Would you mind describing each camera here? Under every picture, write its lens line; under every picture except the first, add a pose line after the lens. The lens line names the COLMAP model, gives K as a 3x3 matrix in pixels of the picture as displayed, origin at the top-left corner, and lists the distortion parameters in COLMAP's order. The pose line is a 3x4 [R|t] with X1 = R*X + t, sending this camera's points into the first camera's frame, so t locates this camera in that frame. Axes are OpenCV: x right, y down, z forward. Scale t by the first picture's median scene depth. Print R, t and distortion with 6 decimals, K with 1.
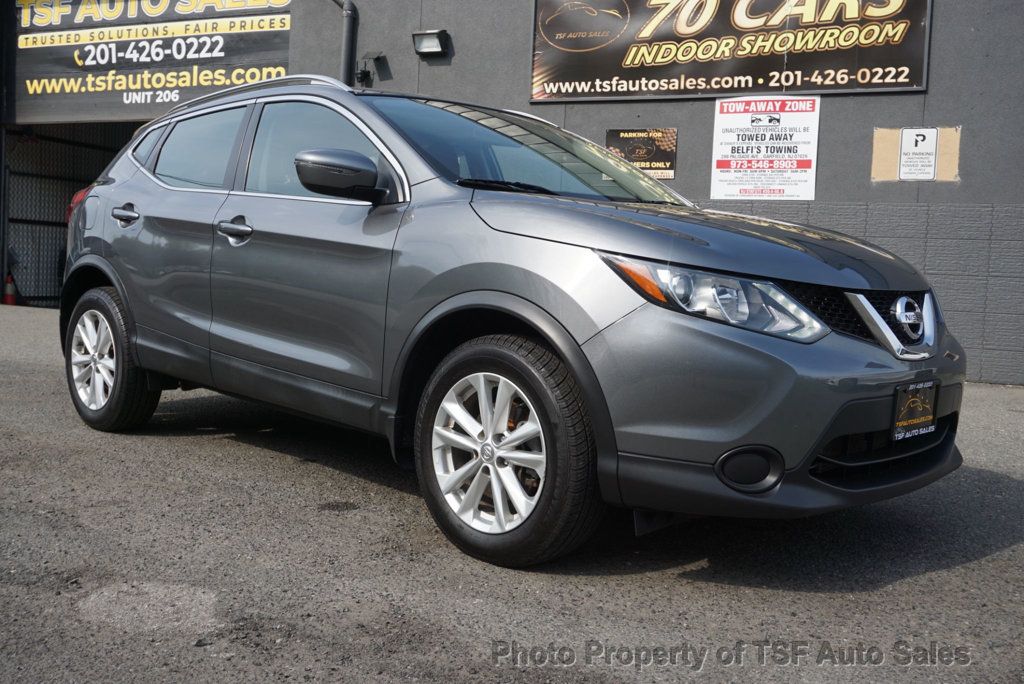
lens RADIAL K [[1031.5, 0, 512.0], [0, 1031.5, 342.0], [0, 0, 1]] dist [0.004836, 0.010847]
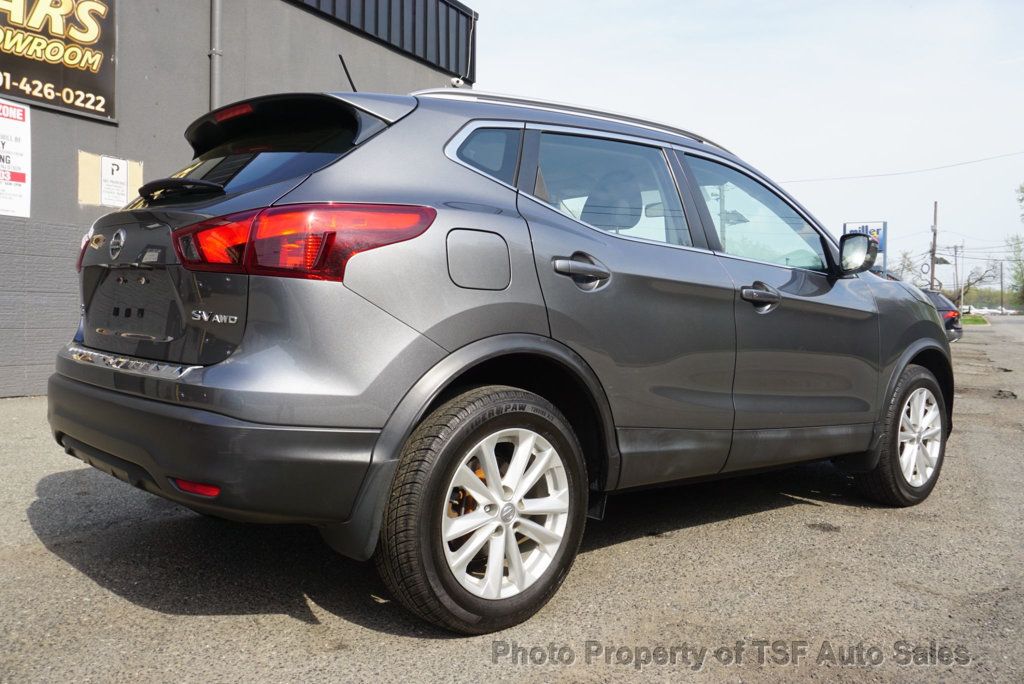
lens RADIAL K [[917.0, 0, 512.0], [0, 917.0, 342.0], [0, 0, 1]] dist [-0.001353, -0.000799]
pose [[0.023178, -0.082775, 0.996299, -0.530209], [0.057202, 0.995044, 0.081340, -0.068477], [-0.998094, 0.055105, 0.027798, 0.550185]]
